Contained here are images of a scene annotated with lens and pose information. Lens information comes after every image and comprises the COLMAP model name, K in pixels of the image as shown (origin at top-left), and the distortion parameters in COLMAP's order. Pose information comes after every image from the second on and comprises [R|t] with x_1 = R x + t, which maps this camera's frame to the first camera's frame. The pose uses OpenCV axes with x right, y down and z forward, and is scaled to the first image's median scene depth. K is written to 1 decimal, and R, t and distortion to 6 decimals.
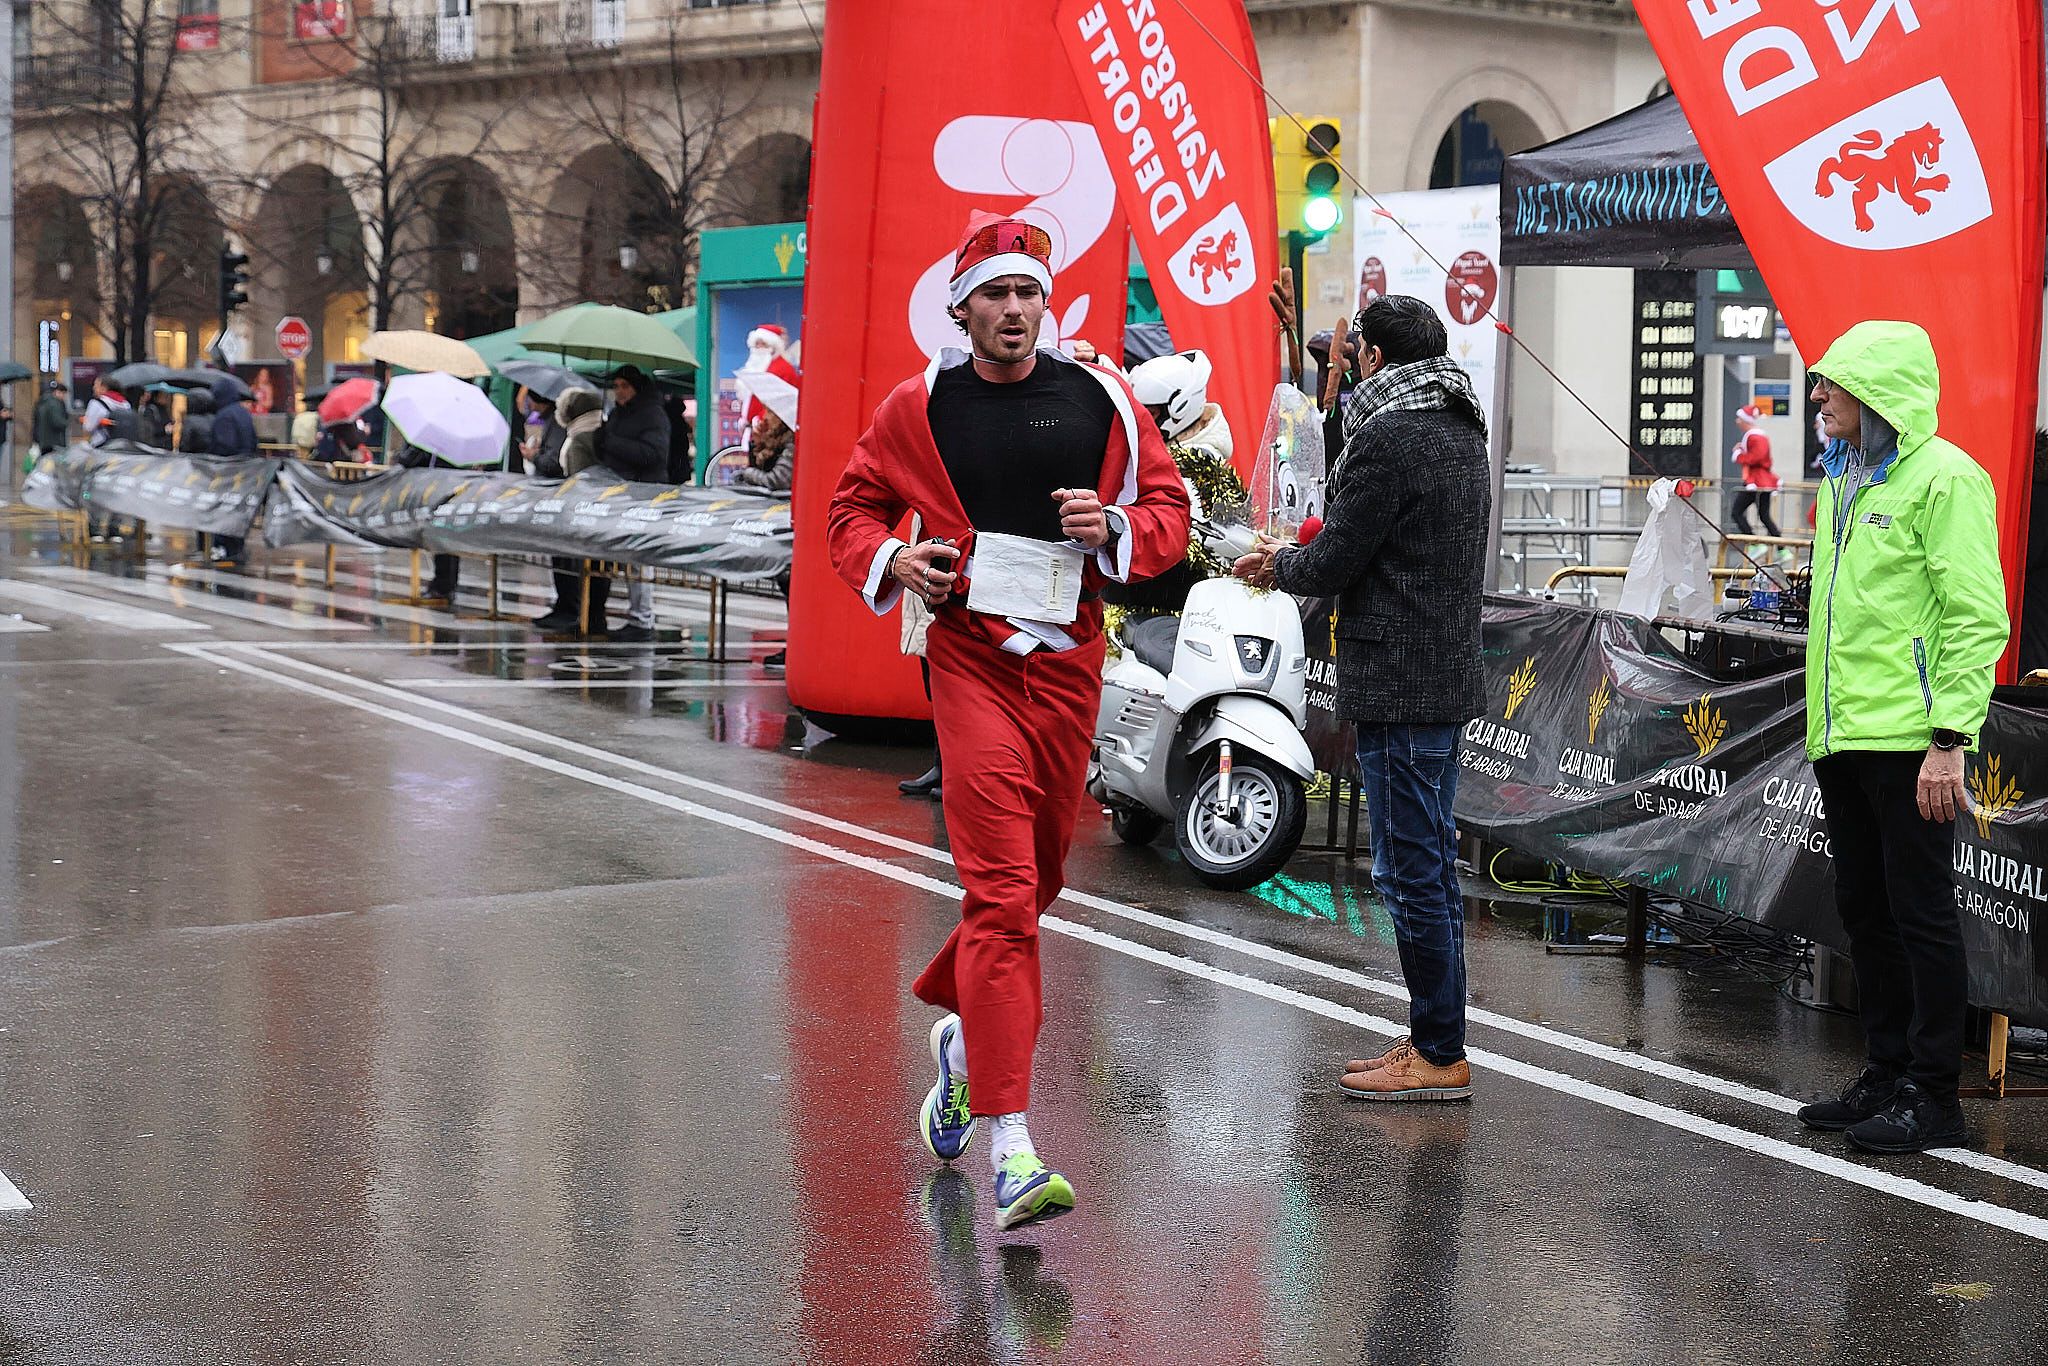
lens RADIAL K [[4257.8, 0, 1024.0], [0, 4257.8, 683.0], [0, 0, 1]] dist [0.107085, 0.135368]
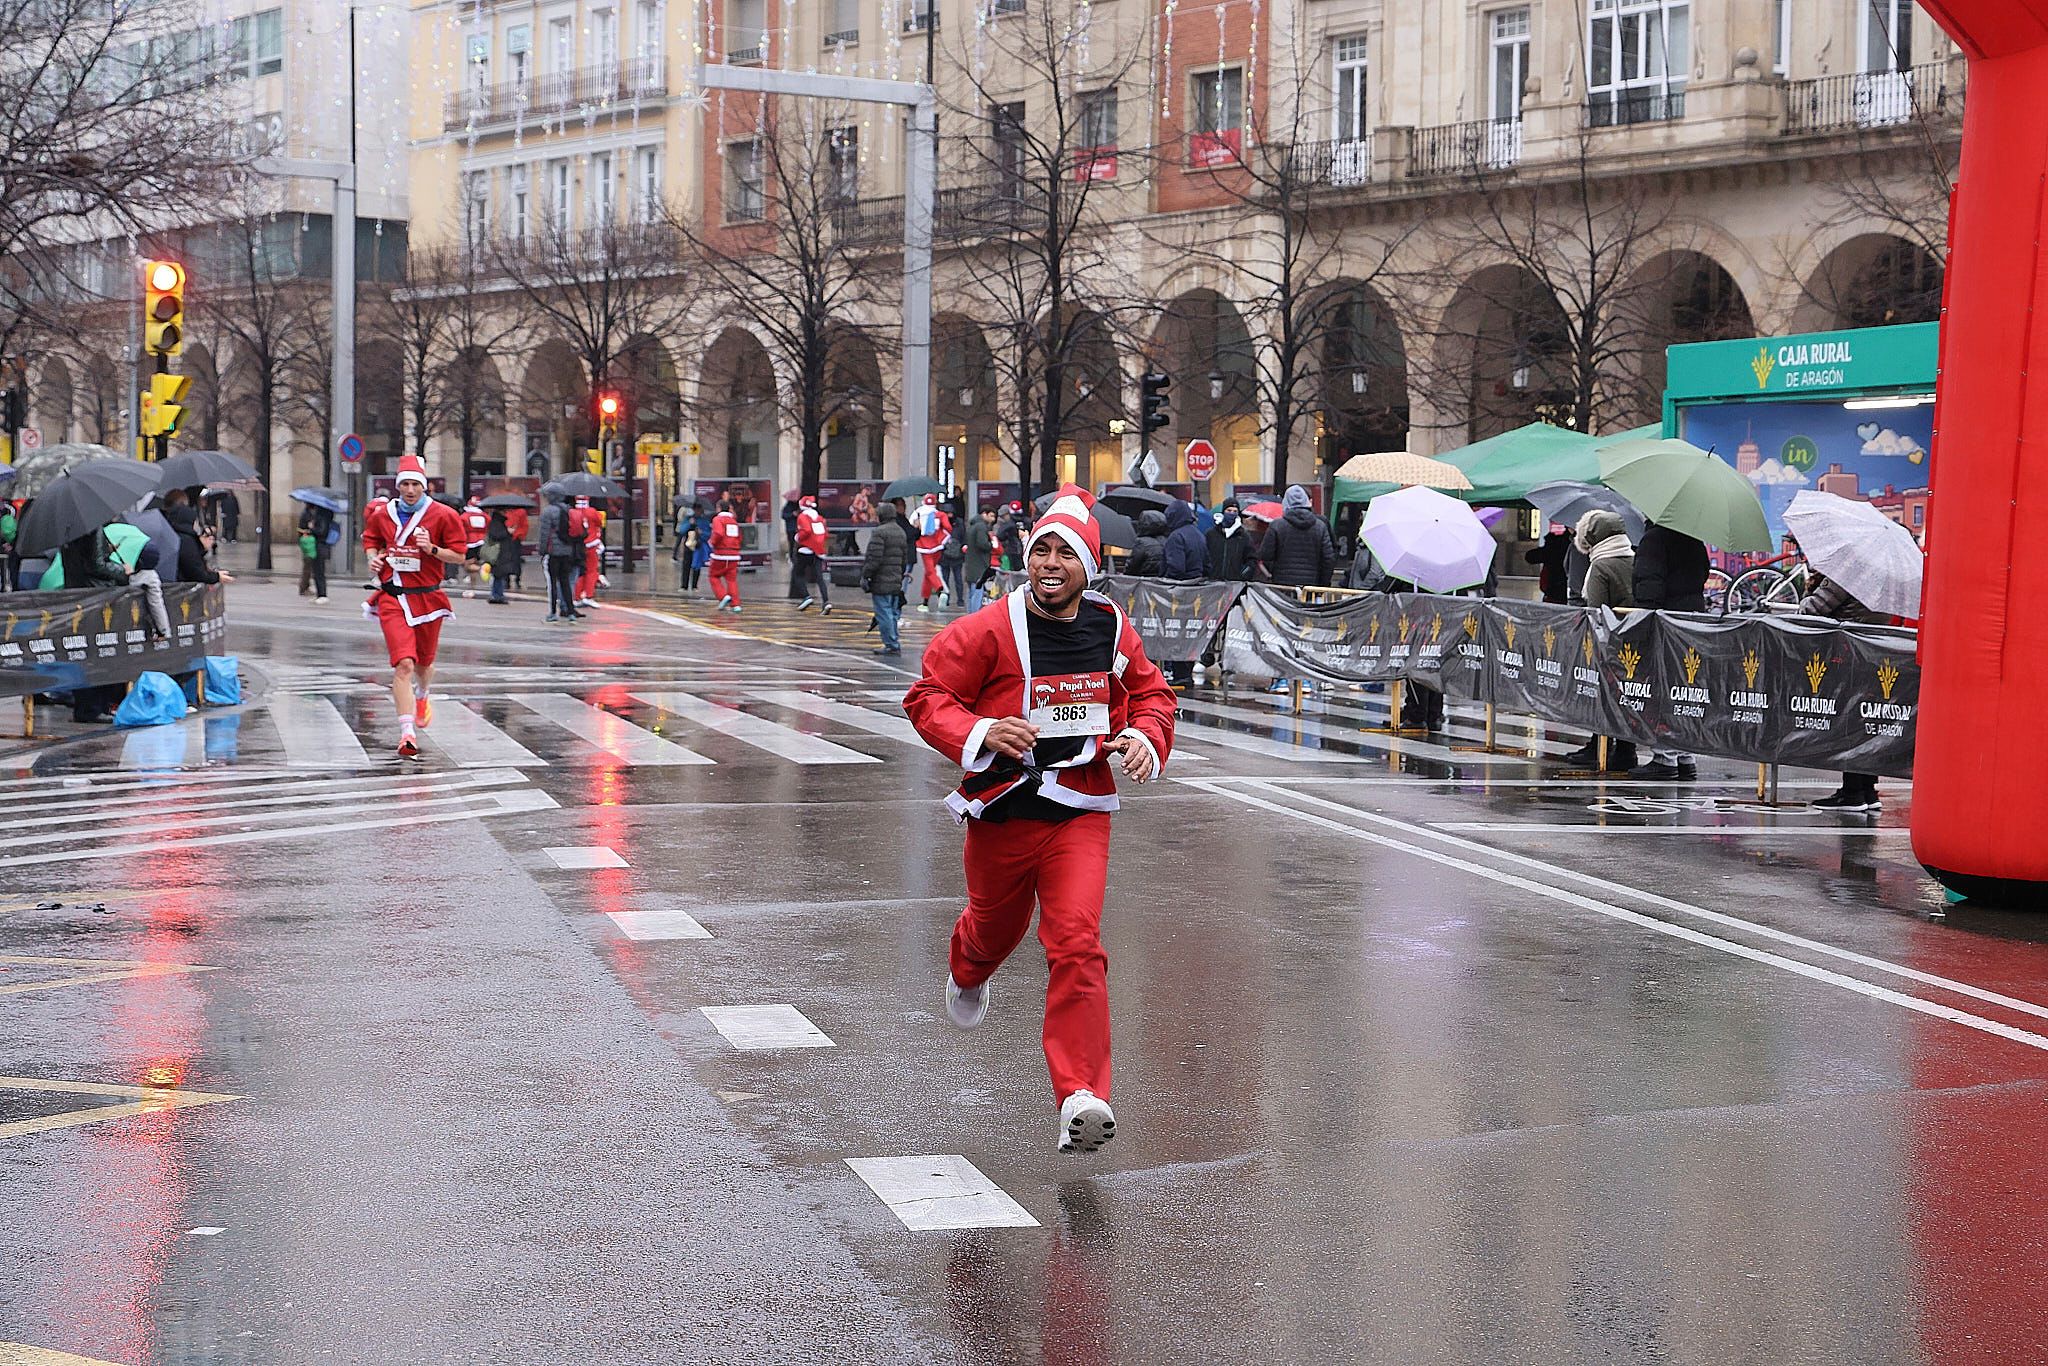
lens RADIAL K [[4127.0, 0, 1024.0], [0, 4127.0, 683.0], [0, 0, 1]] dist [0.073210, 0.007899]
pose [[0.981410, 0.007105, -0.191794, -0.022953], [-0.012148, 0.999610, -0.025126, -0.002757], [0.191540, 0.026989, 0.981114, 0.034306]]
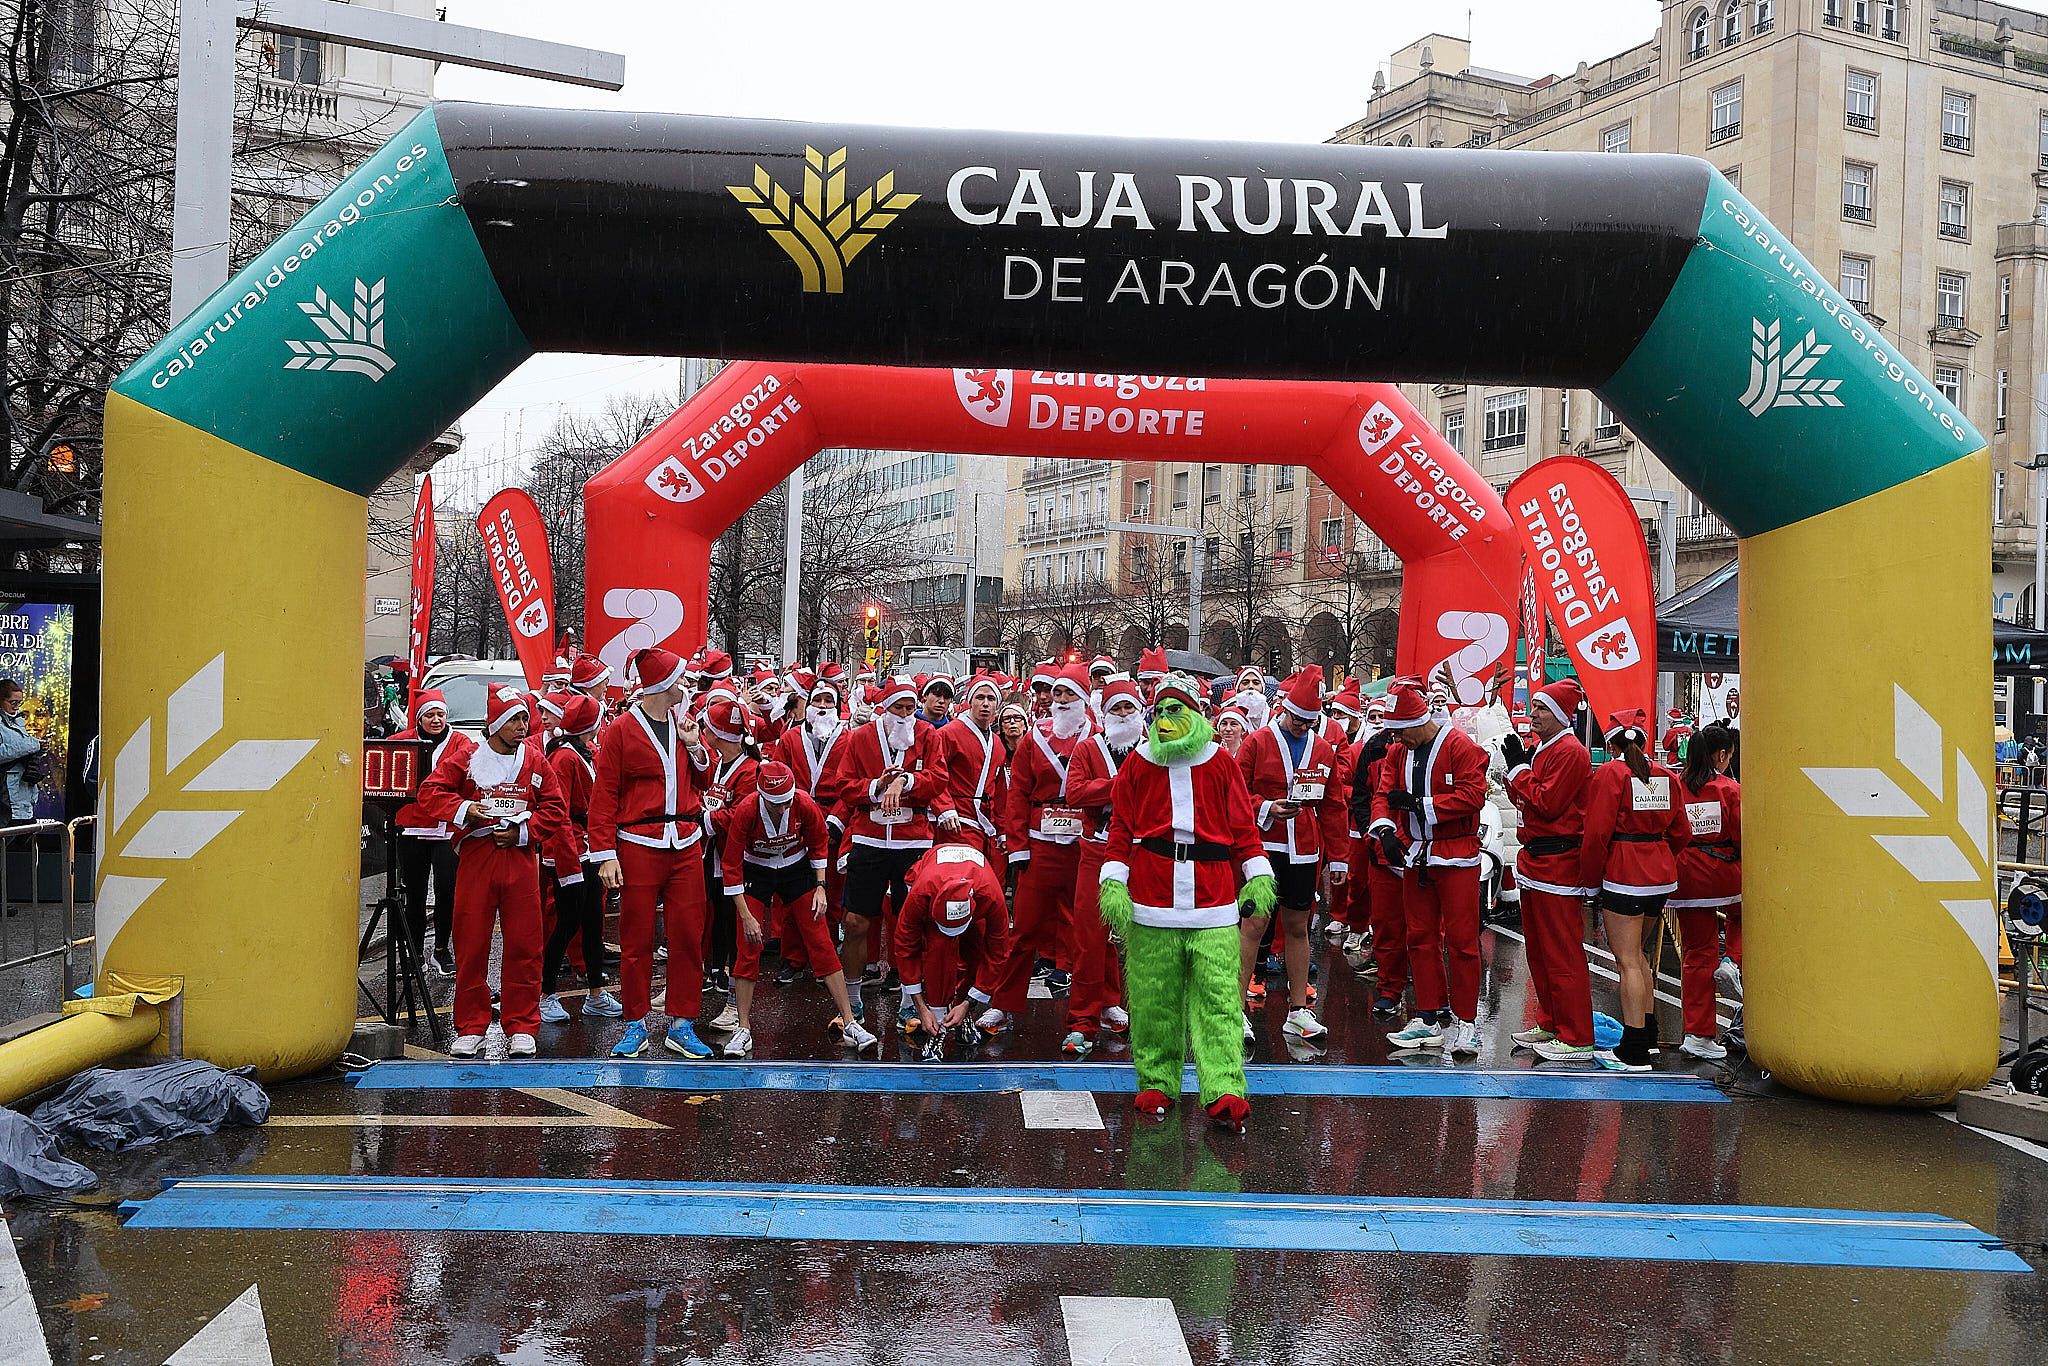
lens RADIAL K [[1923.2, 0, 1028.7], [0, 1923.2, 656.6], [0, 0, 1]] dist [0.049617, 0.008448]
pose [[0.942076, 0.010025, -0.335250, 0.045806], [-0.041485, 0.995361, -0.086811, 0.005234], [0.332824, 0.095690, 0.938121, -0.081802]]
